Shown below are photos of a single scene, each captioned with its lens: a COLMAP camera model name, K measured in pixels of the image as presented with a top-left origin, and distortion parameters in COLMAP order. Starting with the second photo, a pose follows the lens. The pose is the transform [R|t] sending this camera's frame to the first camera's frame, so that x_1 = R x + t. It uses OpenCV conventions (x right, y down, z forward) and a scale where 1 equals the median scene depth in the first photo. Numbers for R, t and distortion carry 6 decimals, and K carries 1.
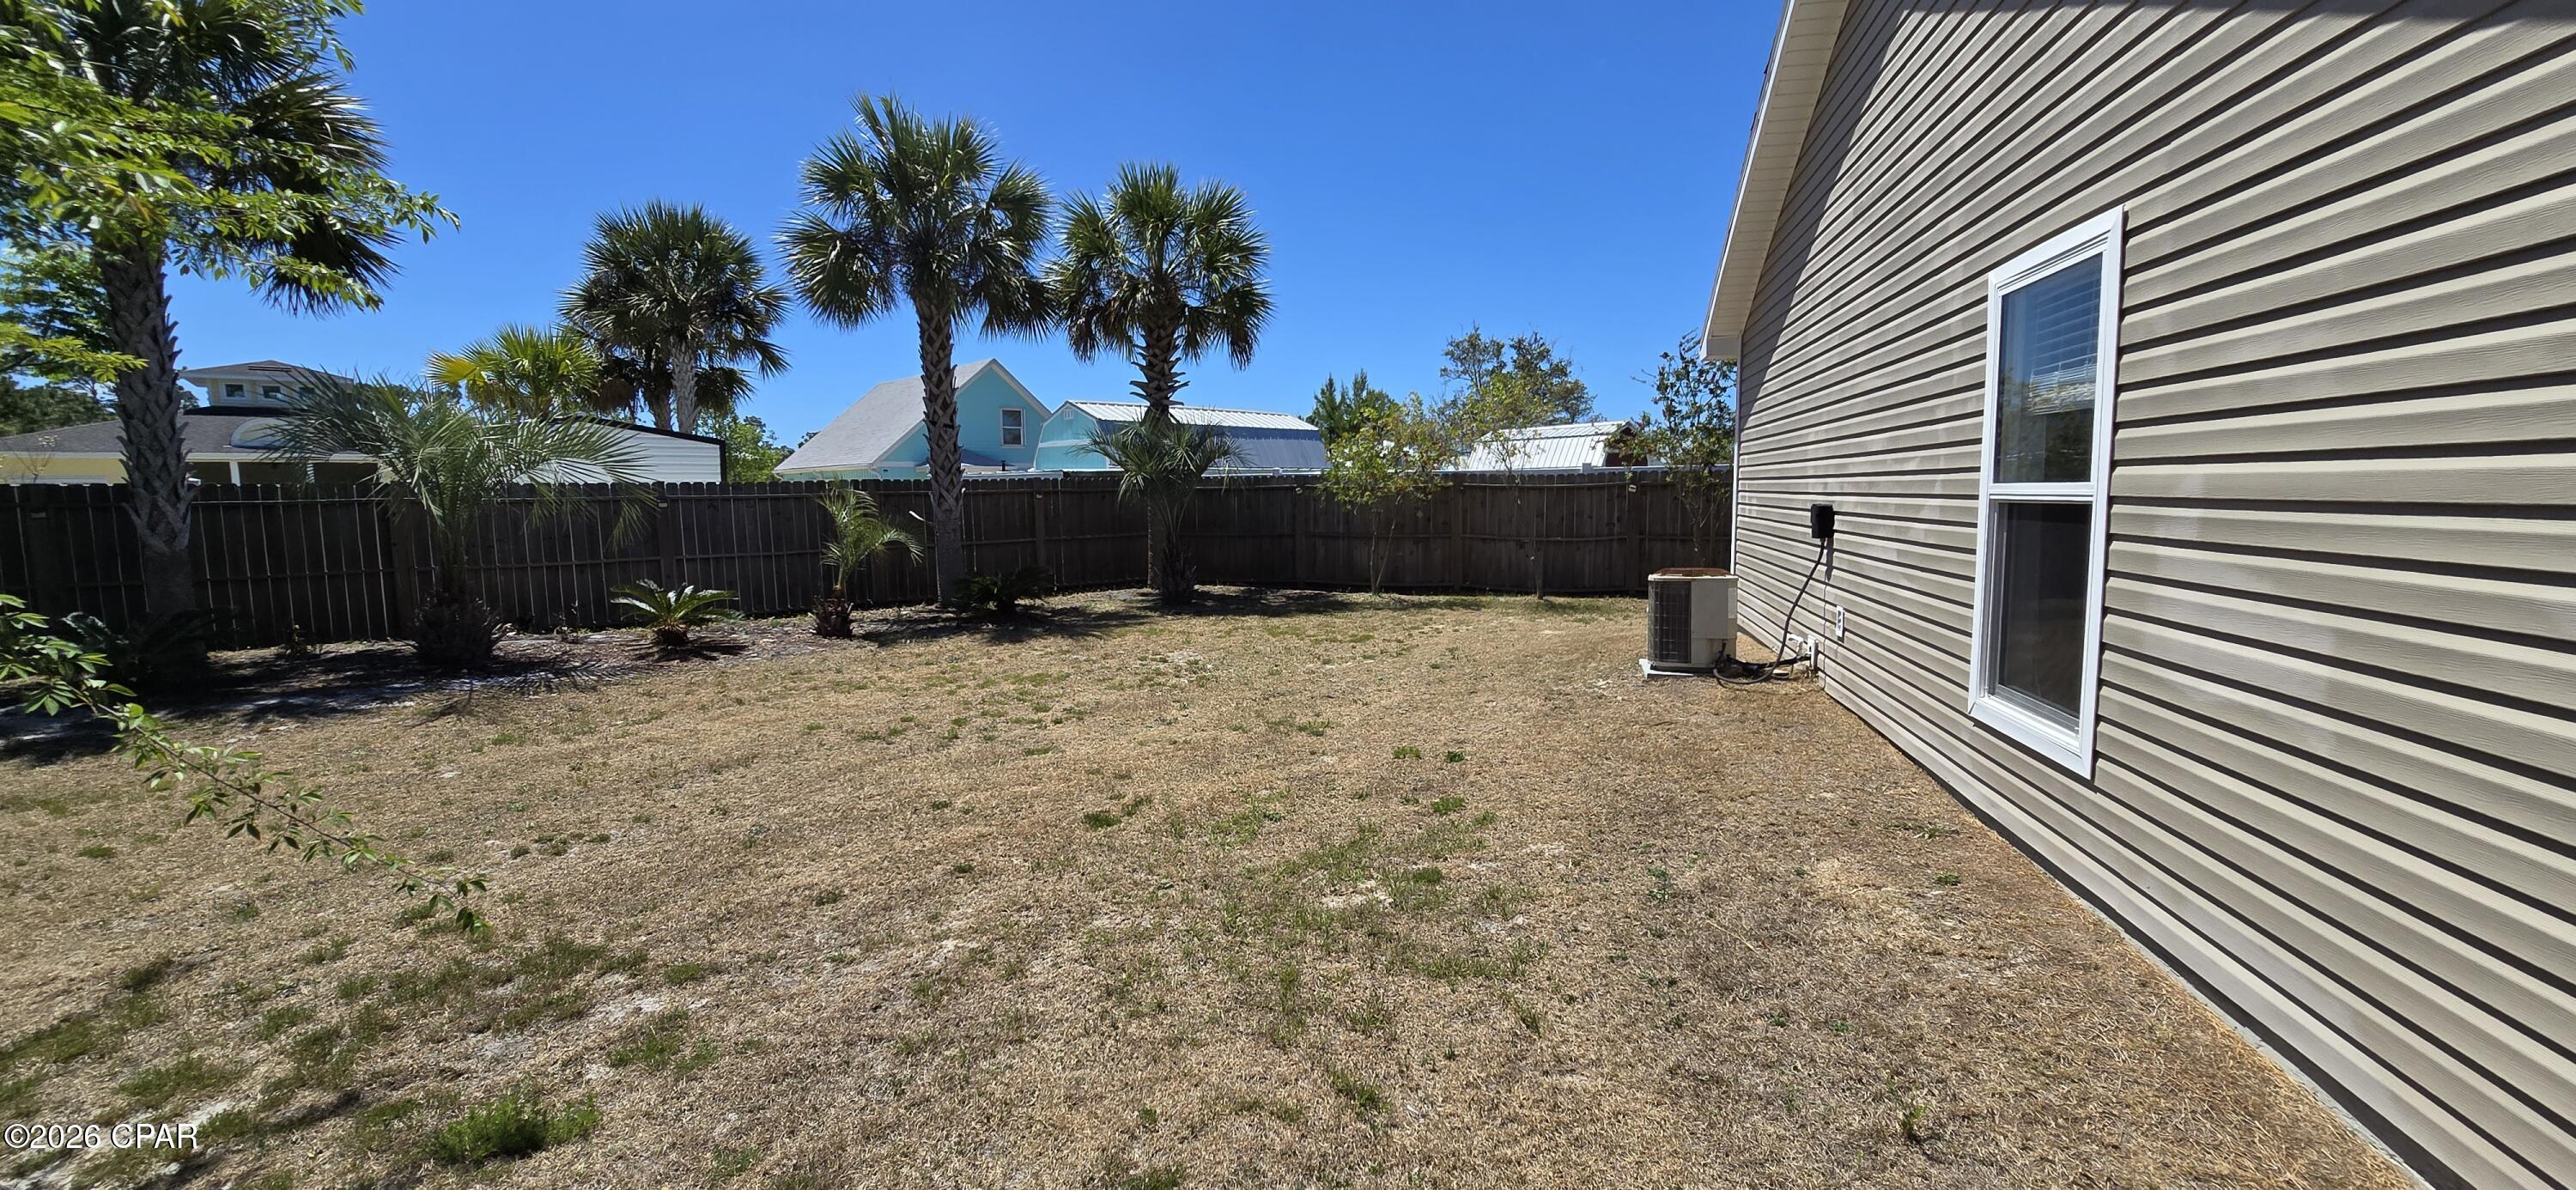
lens RADIAL K [[1045.7, 0, 1288.0], [0, 1045.7, 595.0], [0, 0, 1]] dist [0.002060, -0.006395]
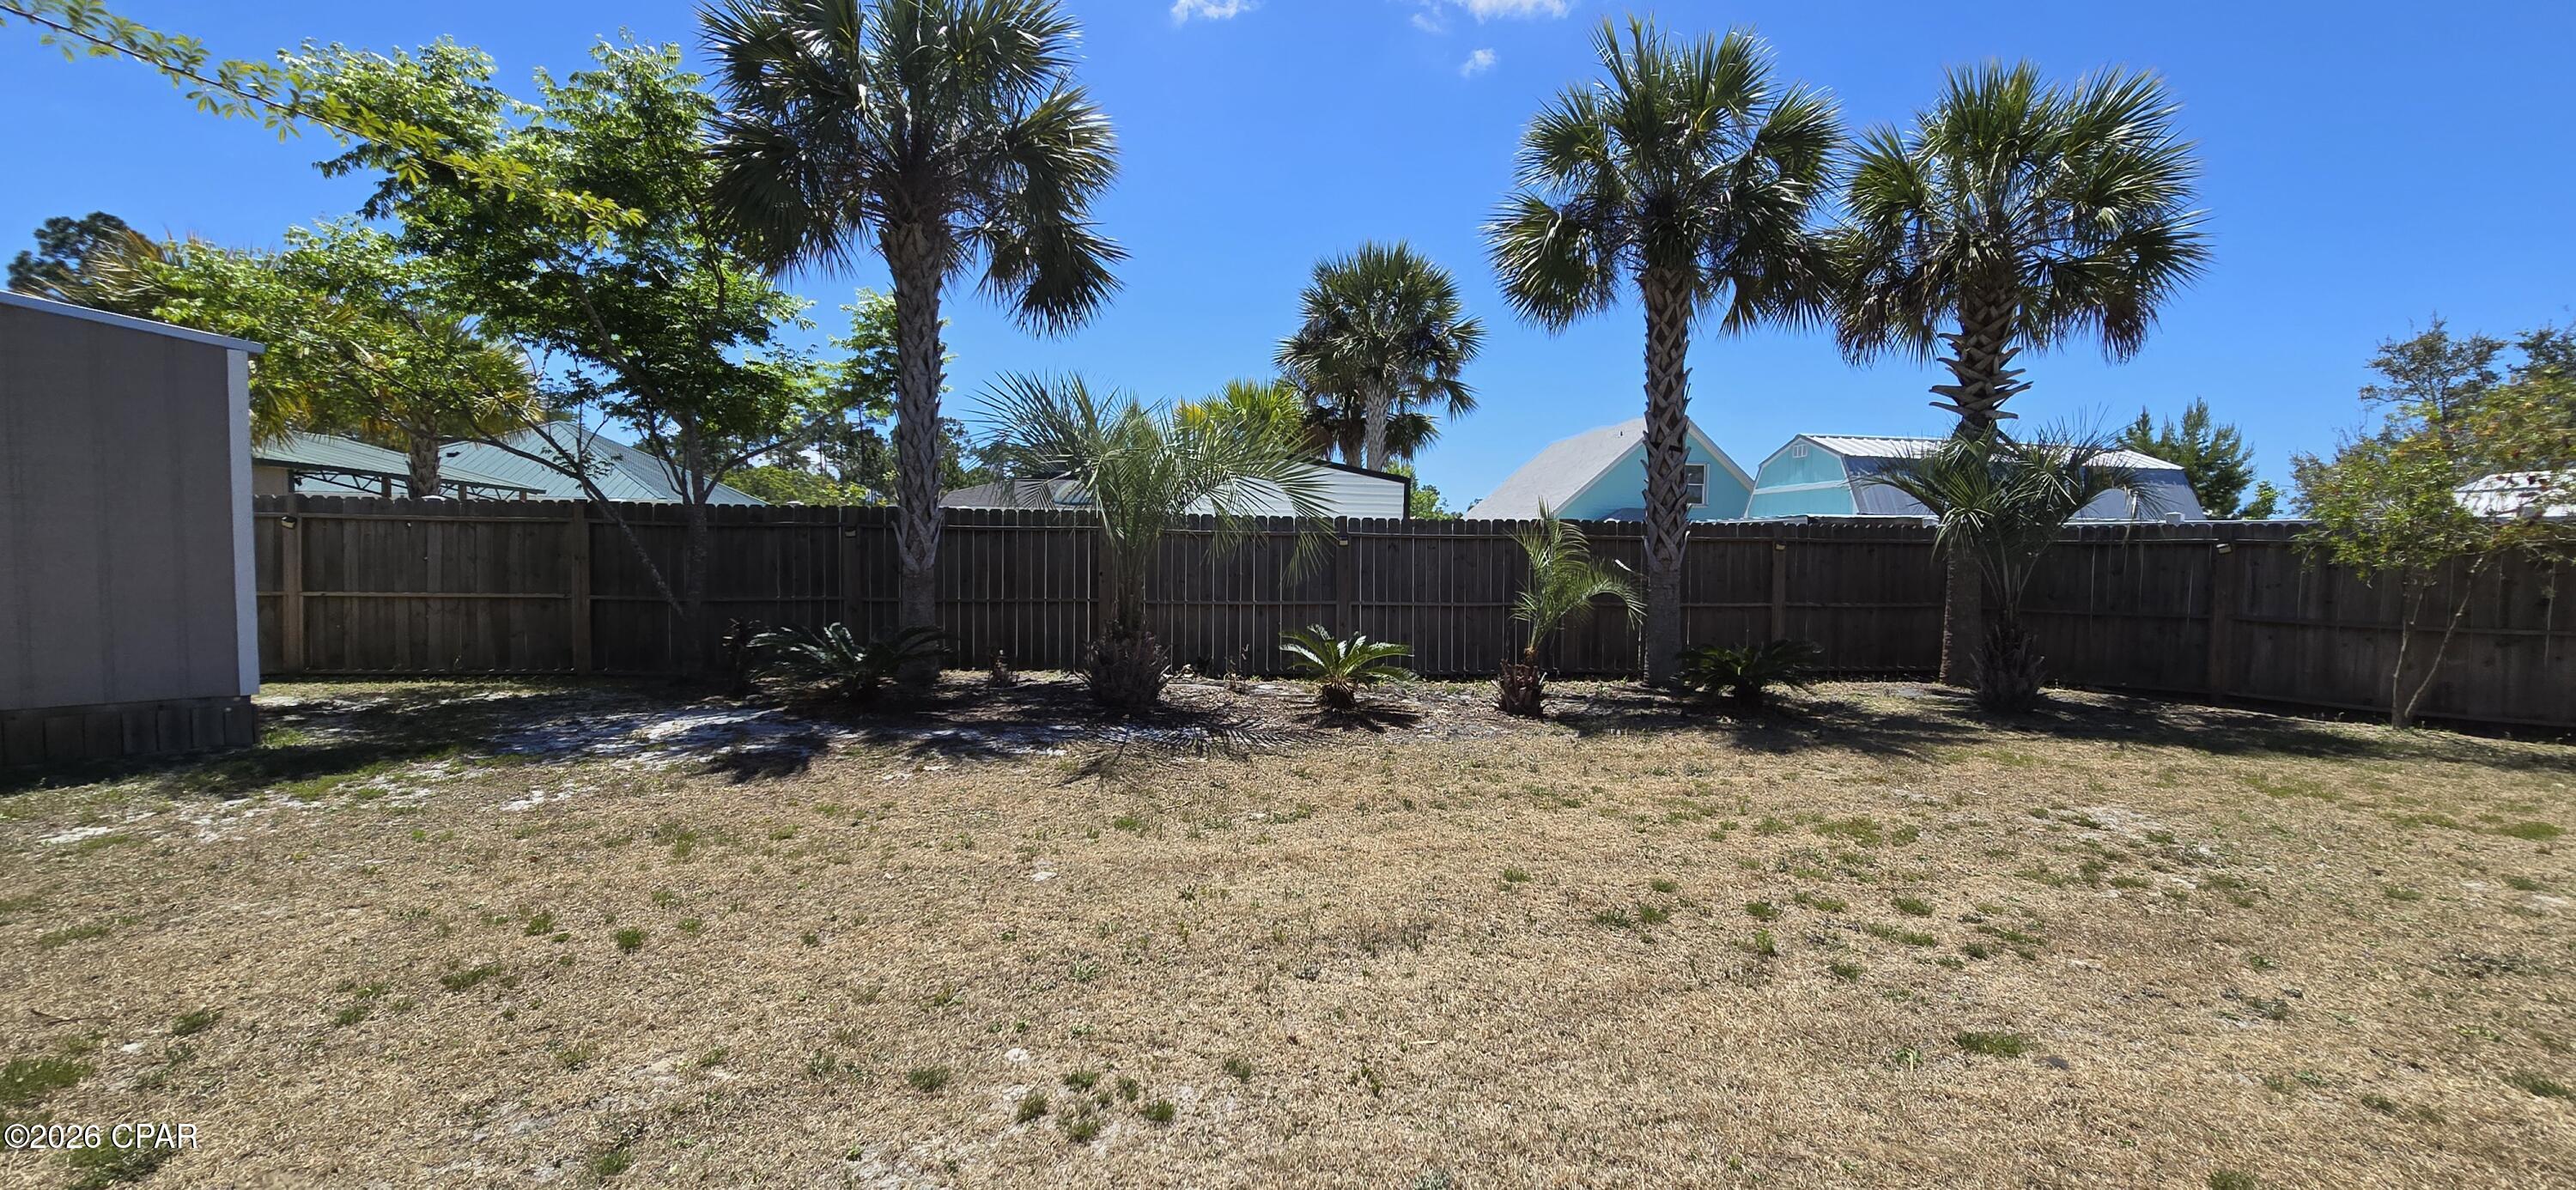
lens RADIAL K [[1057.9, 0, 1289.8], [0, 1057.9, 622.2], [0, 0, 1]] dist [0.000329, -0.000197]
pose [[0.827125, 0.056833, -0.559137, -0.126407], [-0.079791, 0.996671, -0.016728, -0.000866], [0.556325, 0.058451, 0.828906, 0.227683]]
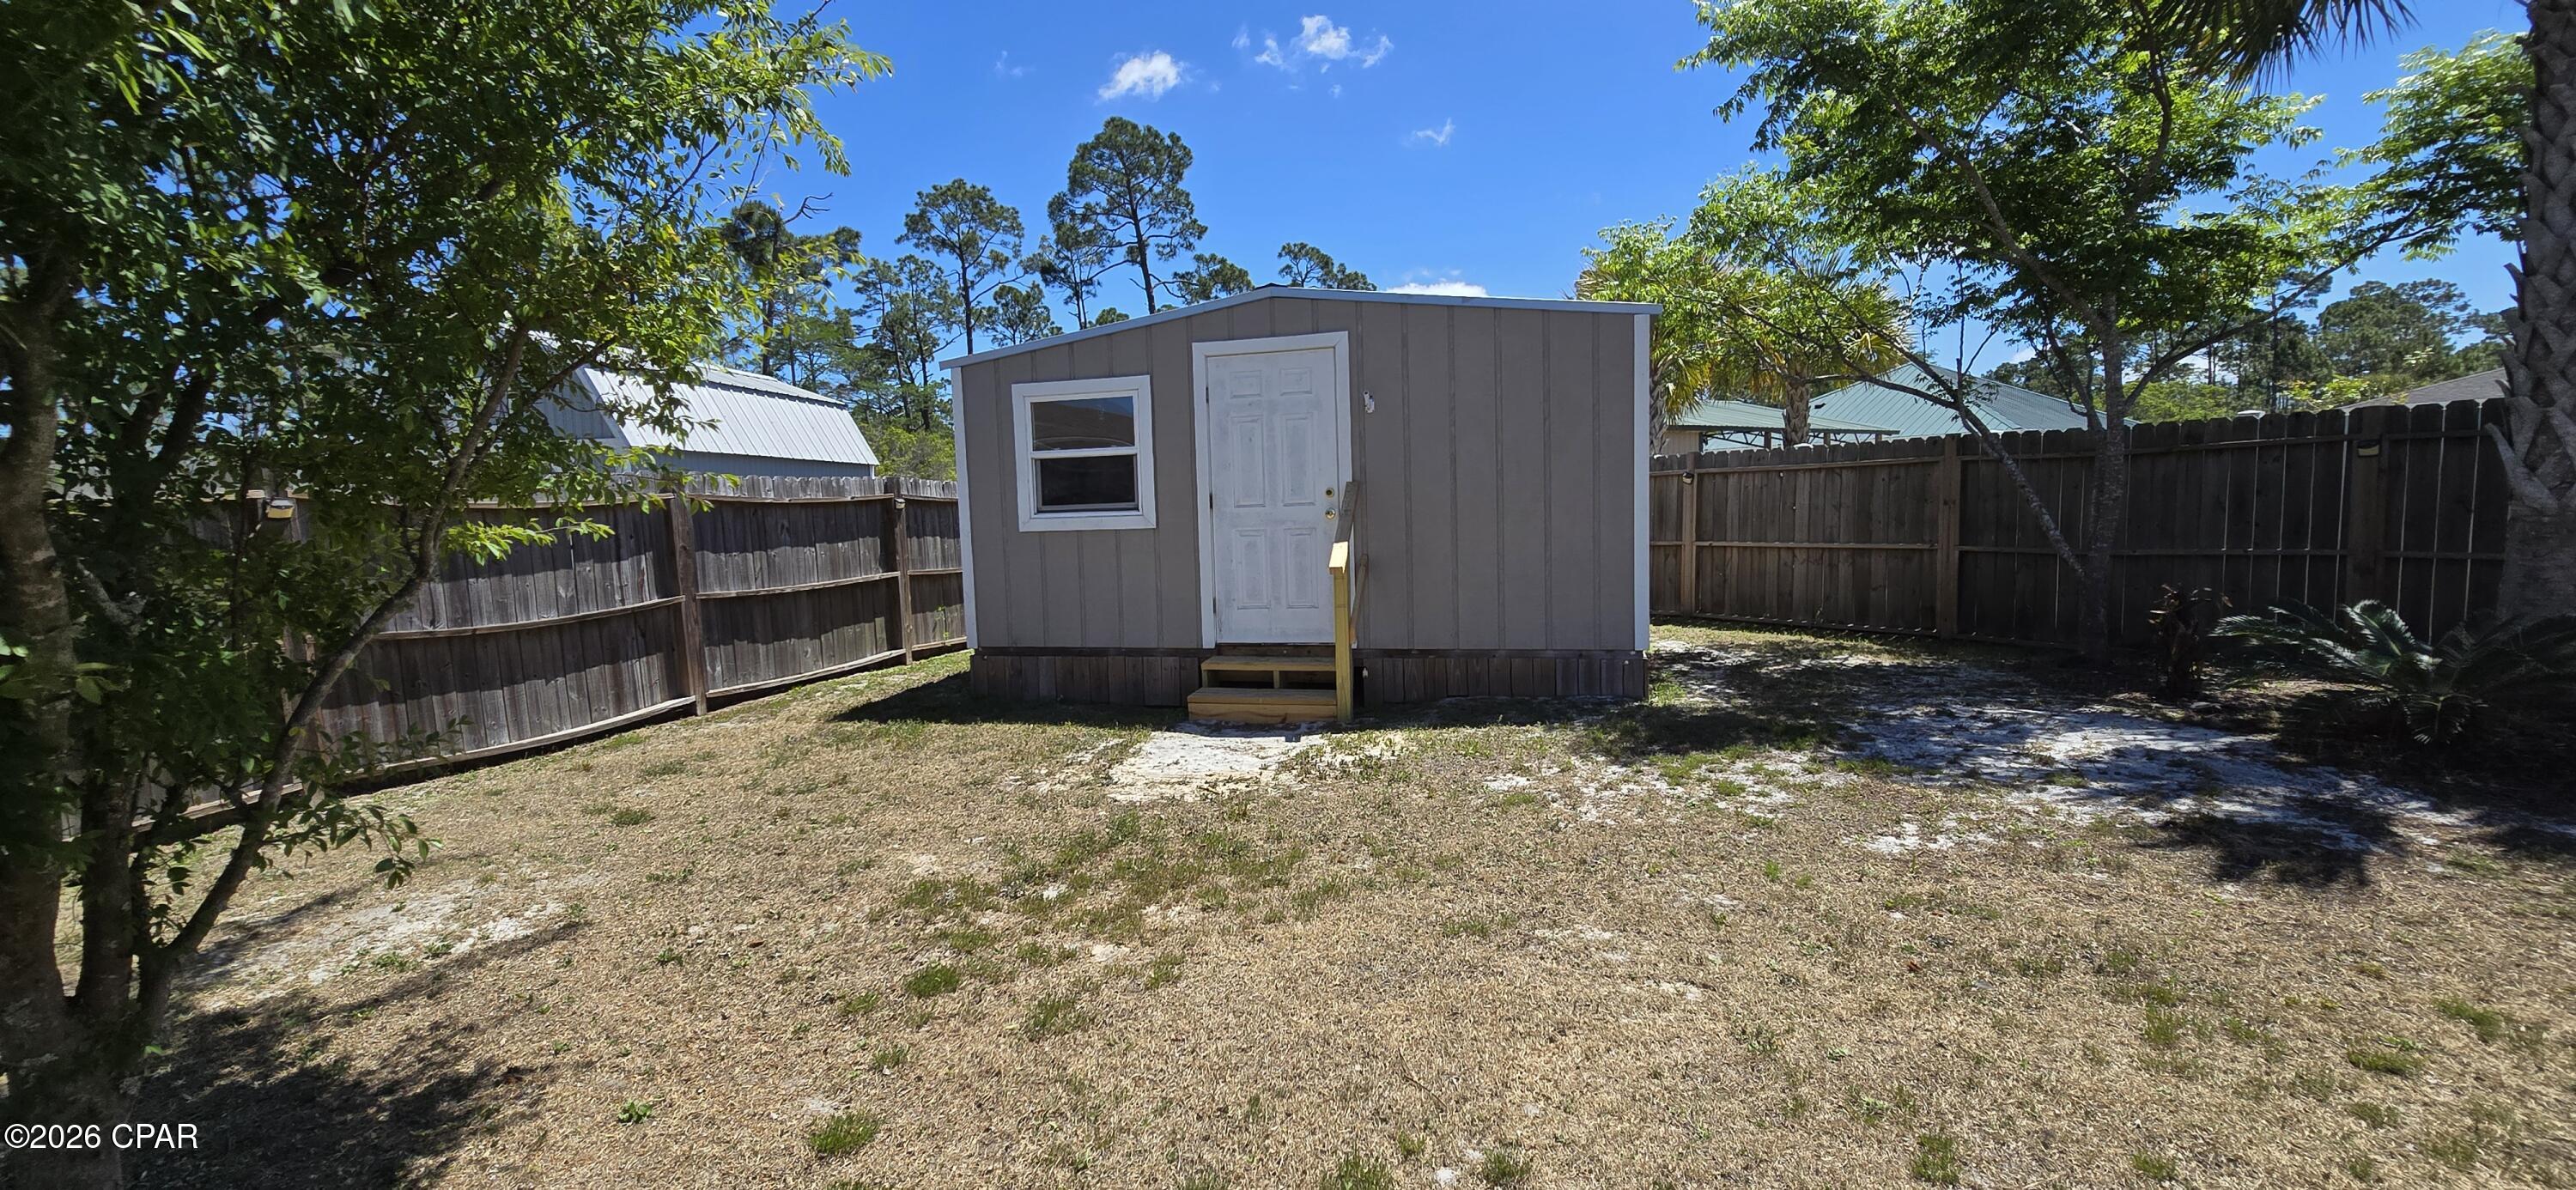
lens RADIAL K [[1045.7, 0, 1288.0], [0, 1045.7, 595.0], [0, 0, 1]] dist [0.002060, -0.006395]
pose [[-0.157738, 0.100887, -0.982314, -0.272711], [-0.065808, 0.991482, 0.112395, -0.008018], [0.985286, 0.082373, -0.149755, 0.271075]]
